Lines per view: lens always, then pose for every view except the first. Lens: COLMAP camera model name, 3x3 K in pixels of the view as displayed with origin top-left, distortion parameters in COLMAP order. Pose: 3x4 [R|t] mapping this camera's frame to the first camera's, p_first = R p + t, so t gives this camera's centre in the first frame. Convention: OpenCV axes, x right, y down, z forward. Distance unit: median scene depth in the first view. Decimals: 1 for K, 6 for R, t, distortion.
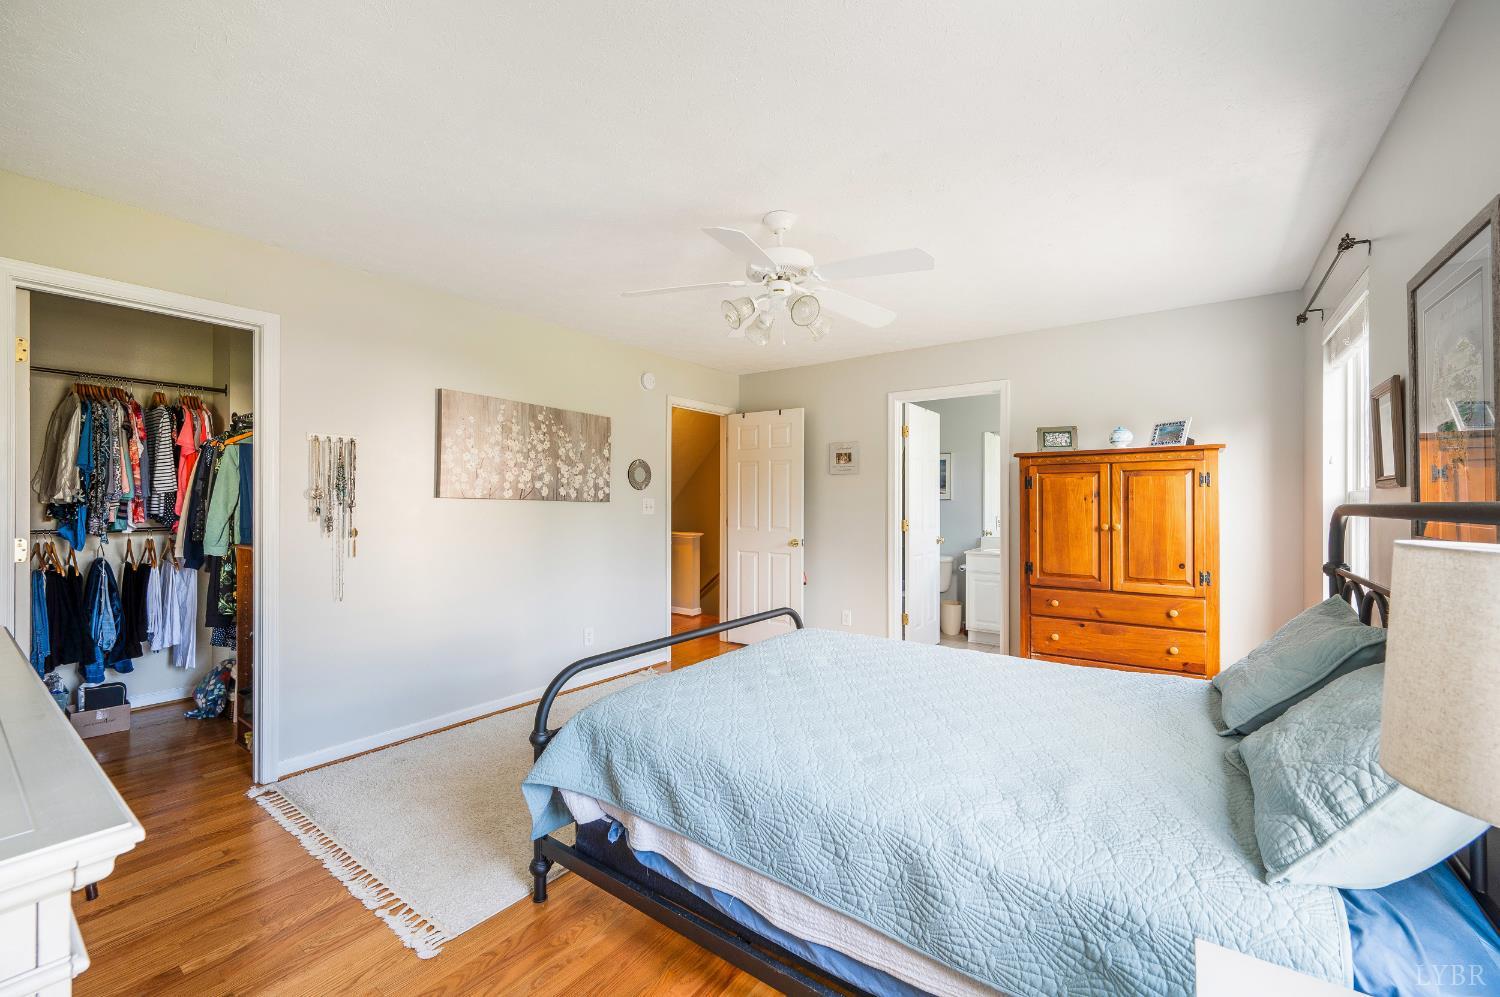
lens RADIAL K [[606.2, 0, 746.2], [0, 606.2, 499.2], [0, 0, 1]] dist [-0.003458, -0.000335]
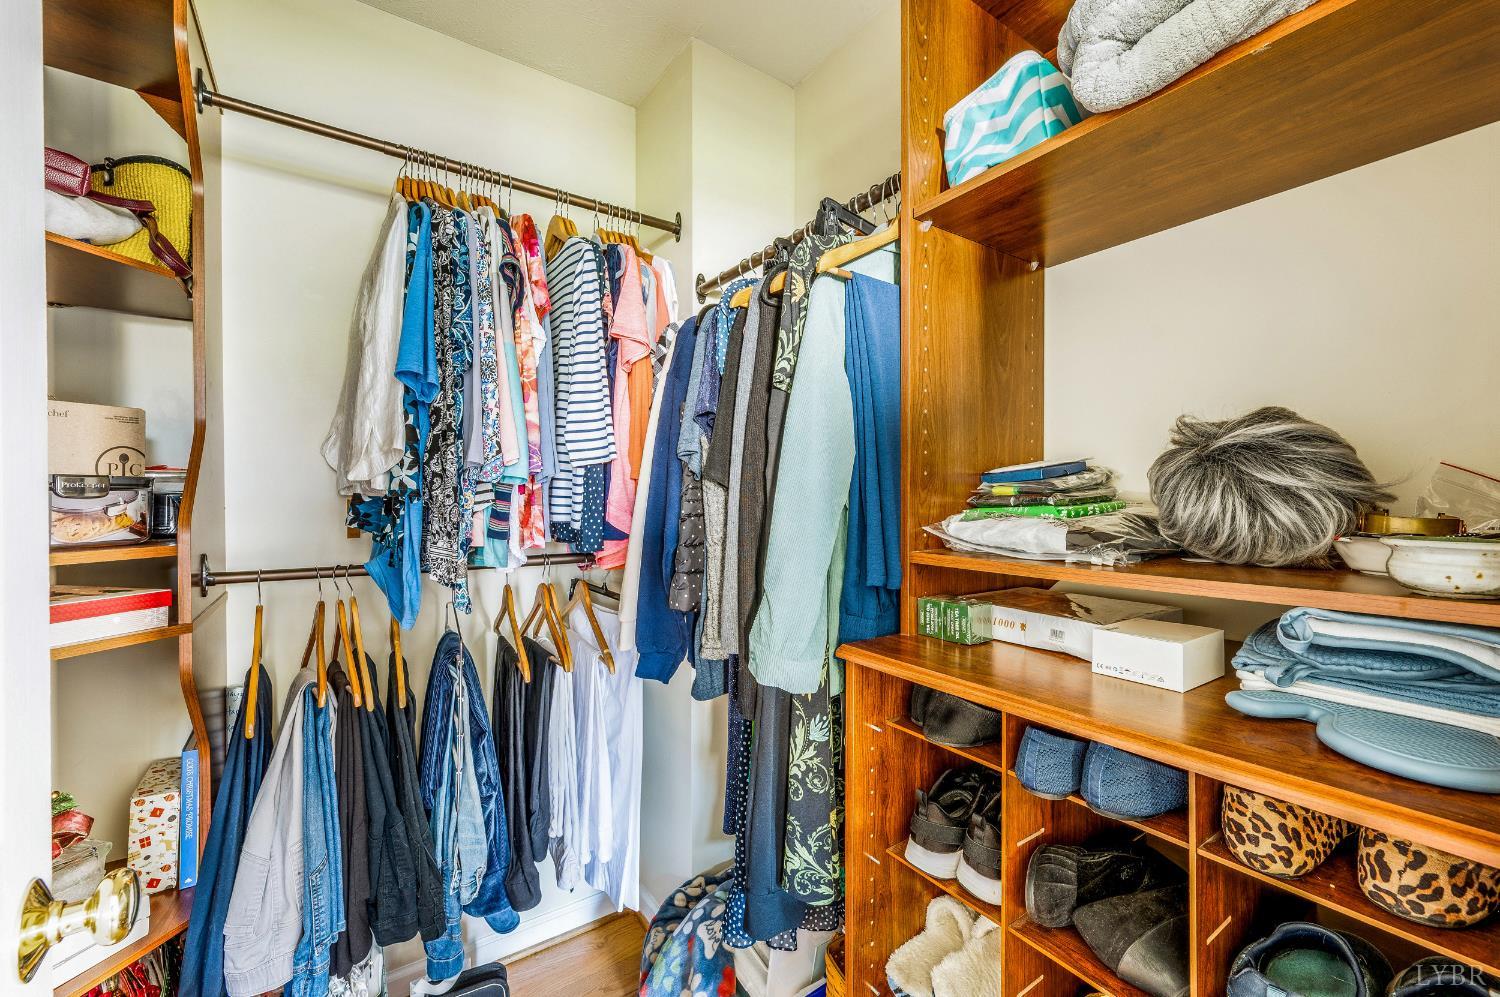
lens RADIAL K [[606.2, 0, 754.6], [0, 606.2, 496.5], [0, 0, 1]] dist [-0.003458, -0.000335]
pose [[0.938048, -0.002242, -0.346499, -0.766905], [0.004165, 0.999980, 0.004803, 0.006875], [0.346481, -0.005949, 0.938038, 0.715196]]
